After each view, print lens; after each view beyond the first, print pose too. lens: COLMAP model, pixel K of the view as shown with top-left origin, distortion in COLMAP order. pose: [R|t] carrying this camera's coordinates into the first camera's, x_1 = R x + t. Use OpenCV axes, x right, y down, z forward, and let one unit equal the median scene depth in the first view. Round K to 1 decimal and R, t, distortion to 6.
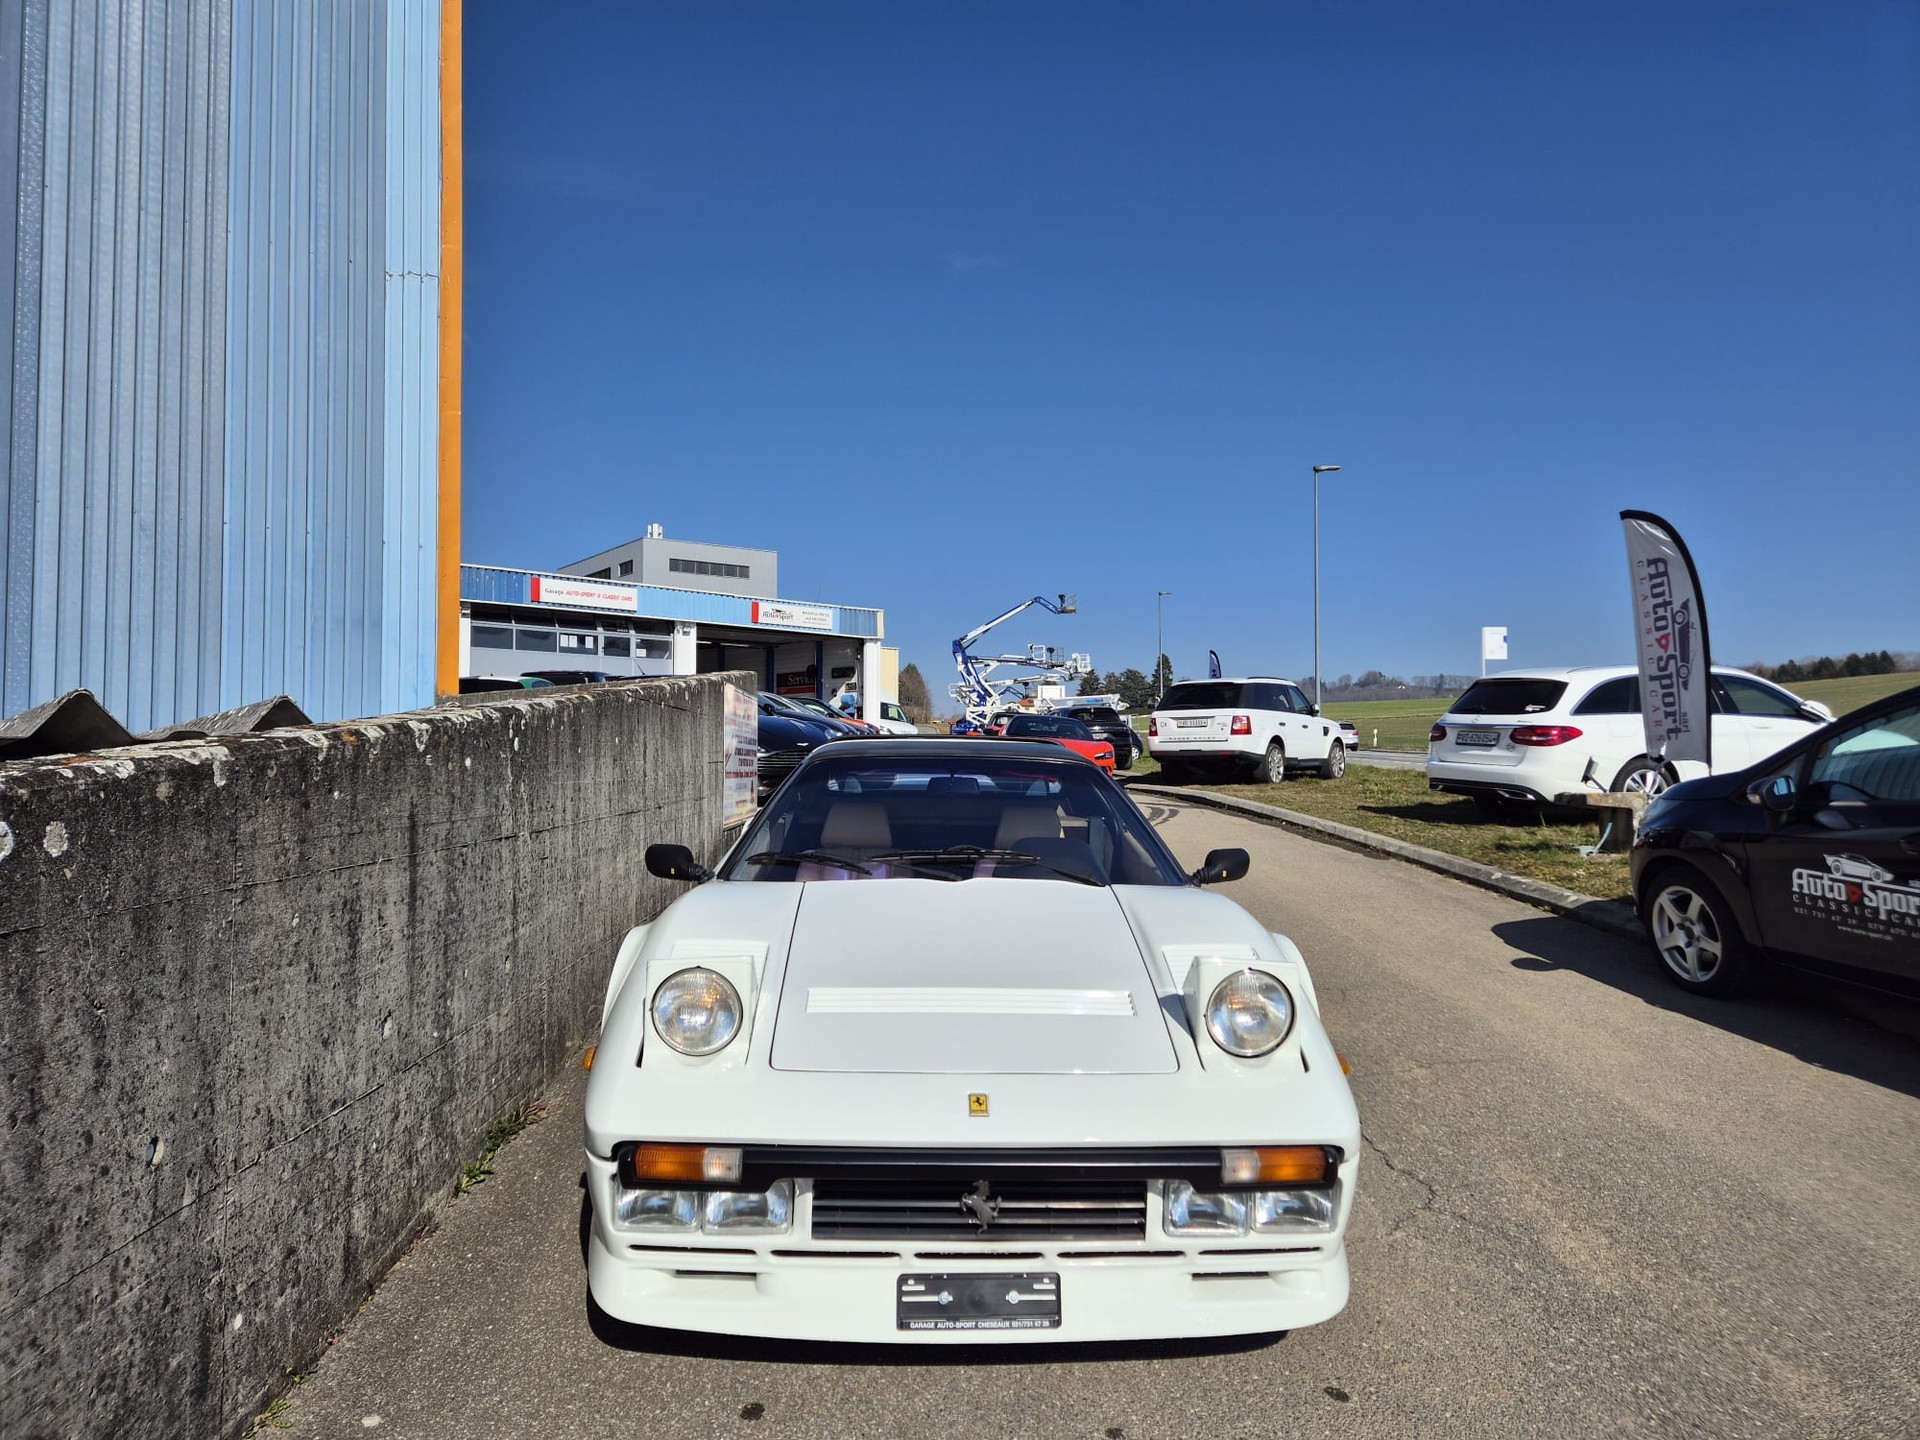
lens RADIAL K [[1280.0, 0, 959.9], [0, 1280.0, 694.1], [0, 0, 1]] dist [0.099835, -0.085215]
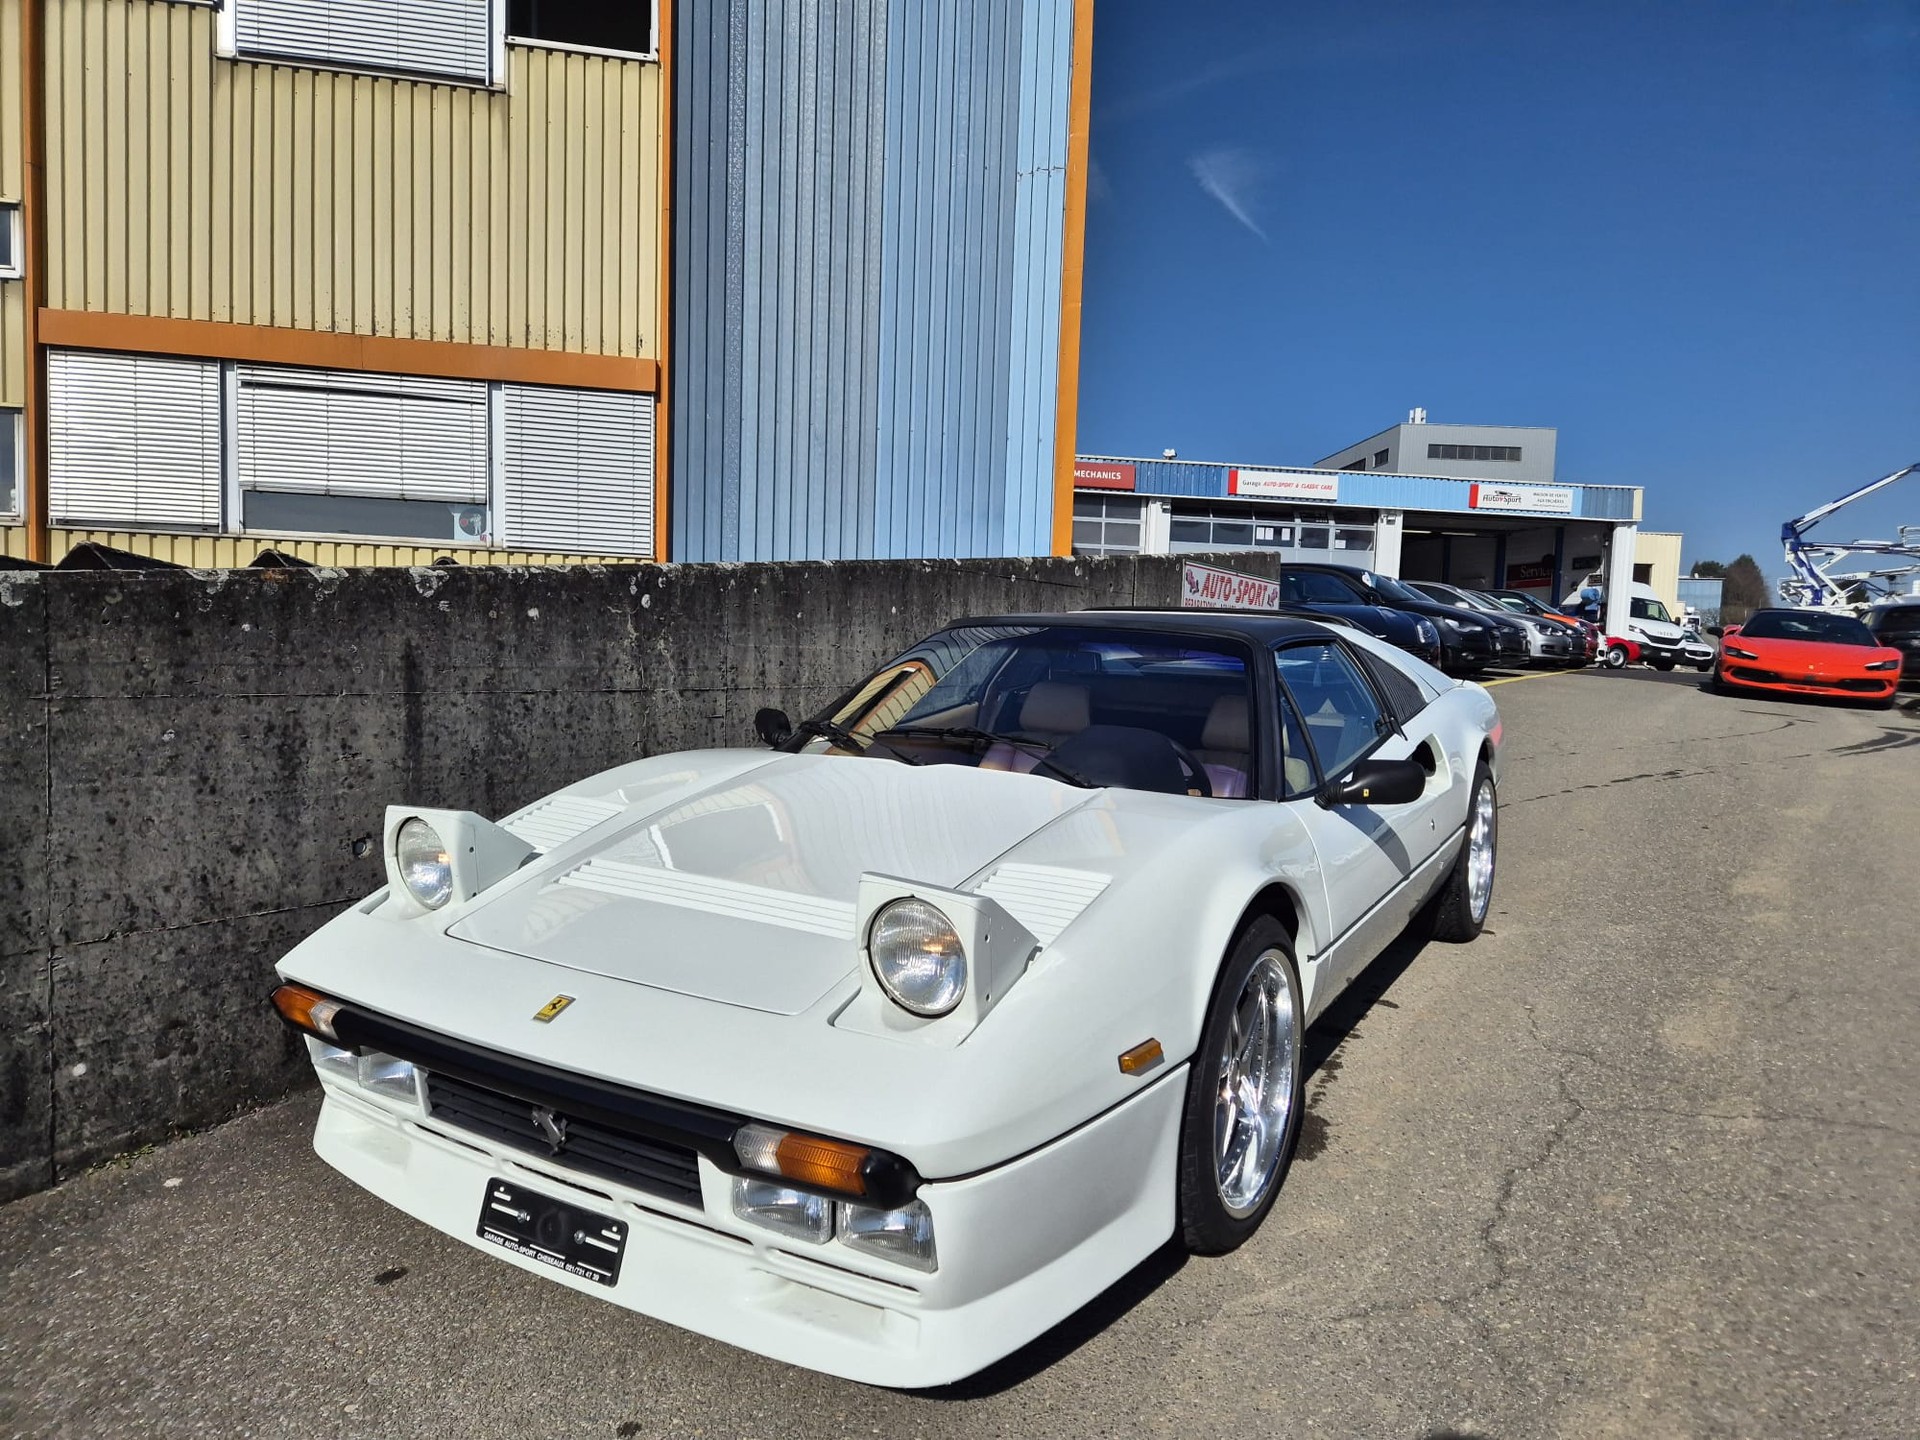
lens RADIAL K [[1283.8, 0, 966.4], [0, 1283.8, 718.4], [0, 0, 1]] dist [0.095149, -0.091598]
pose [[0.836288, 0.058576, -0.545152, 0.156473], [-0.005513, 0.995125, 0.098467, 0.010717], [0.548262, -0.079341, 0.832534, 0.105599]]
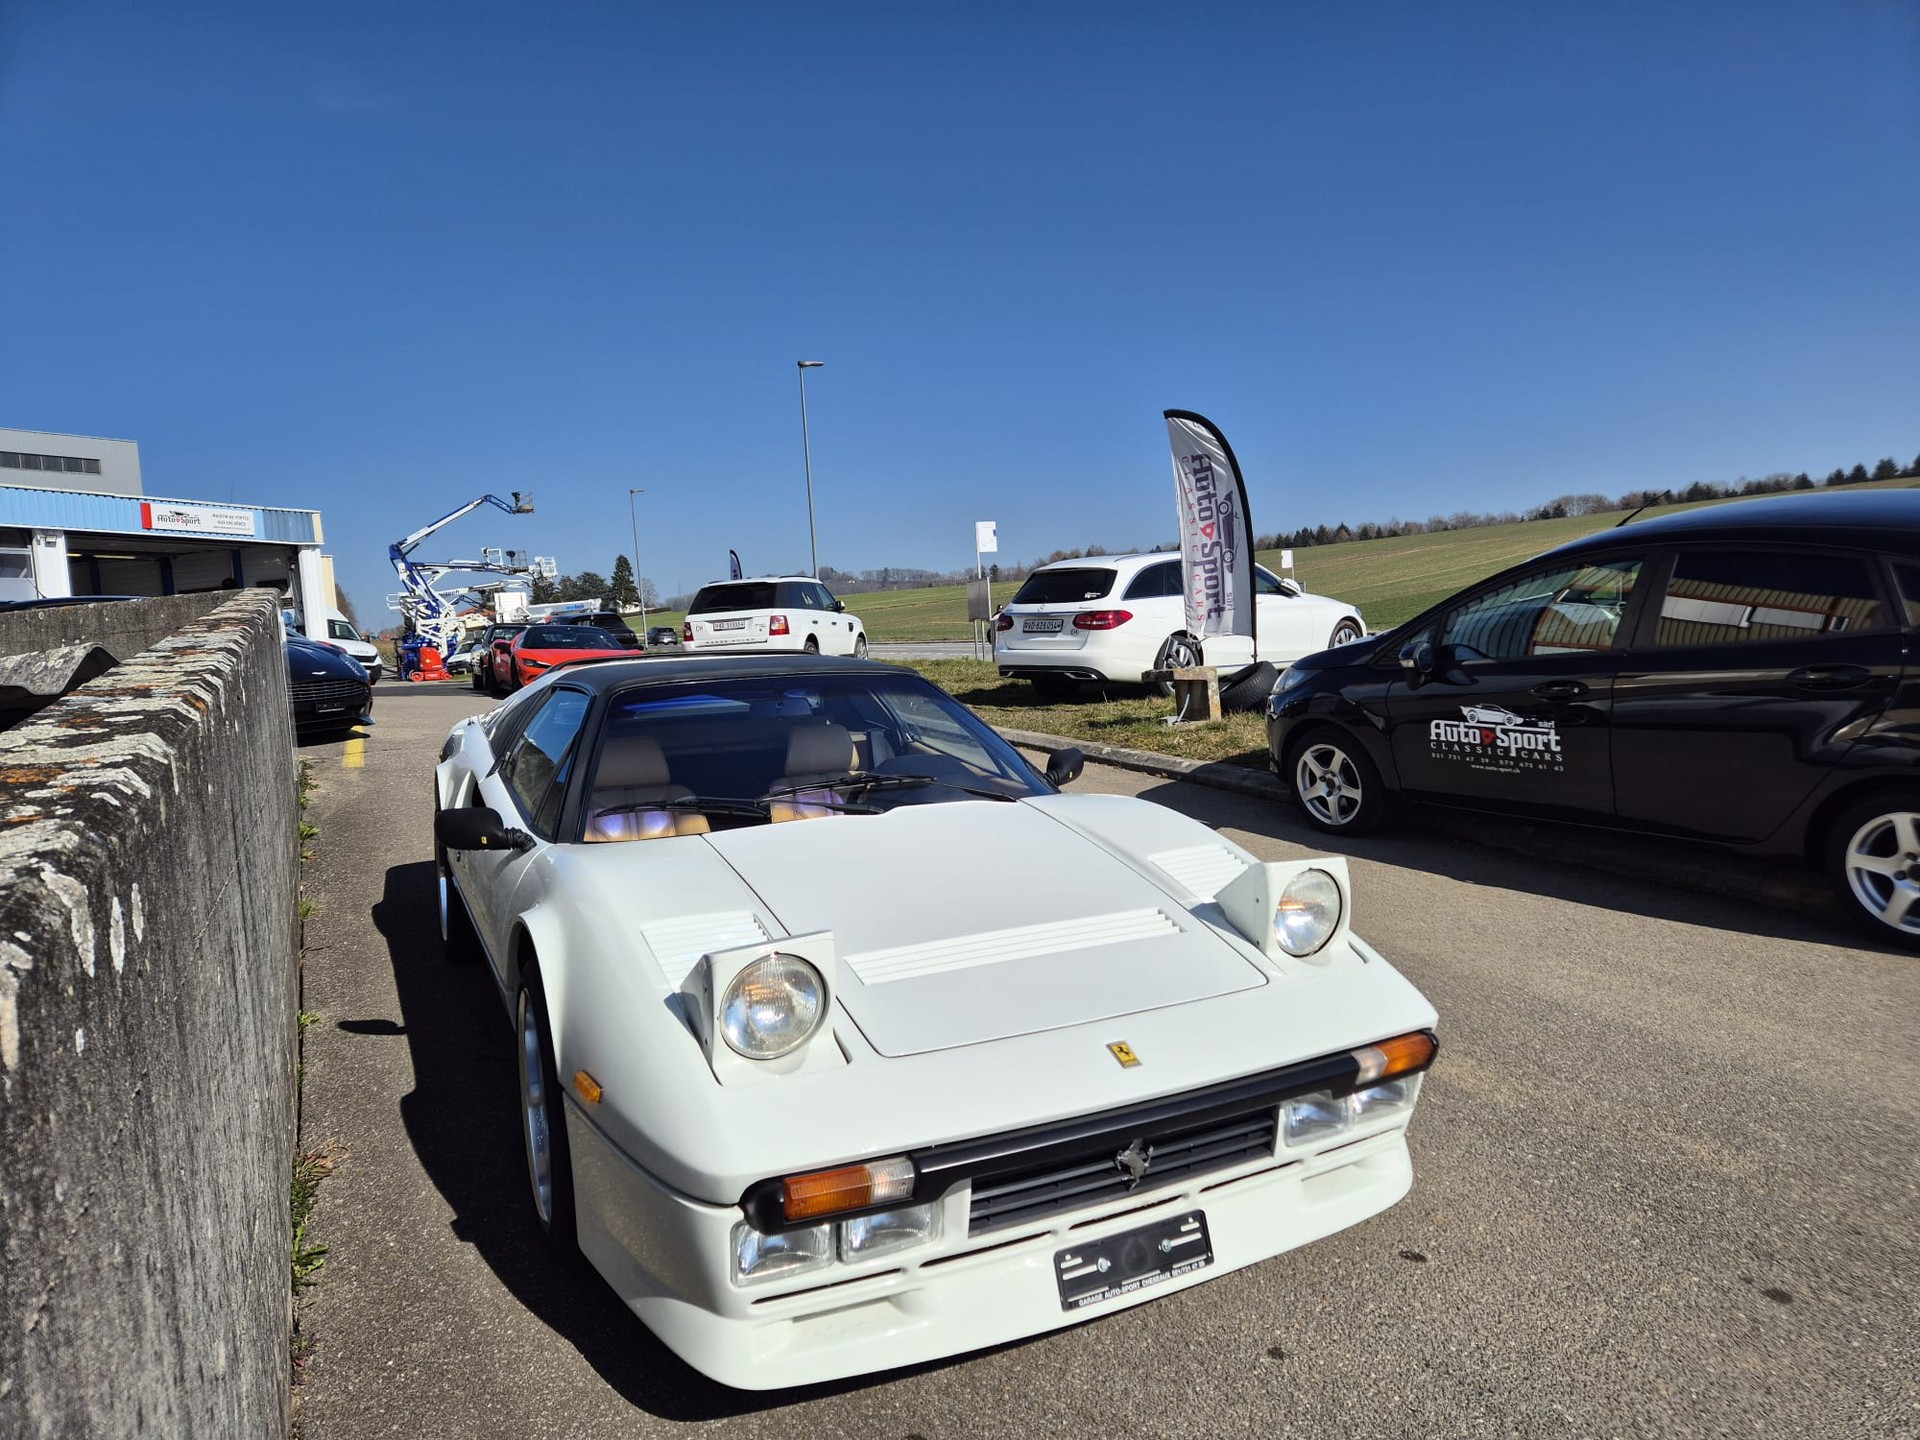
lens RADIAL K [[1283.8, 0, 966.4], [0, 1283.8, 718.4], [0, 0, 1]] dist [0.095149, -0.091598]
pose [[0.911683, -0.081013, 0.402829, -0.099038], [0.042155, 0.993639, 0.104427, -0.003544], [-0.408726, -0.078223, 0.909299, 0.054656]]
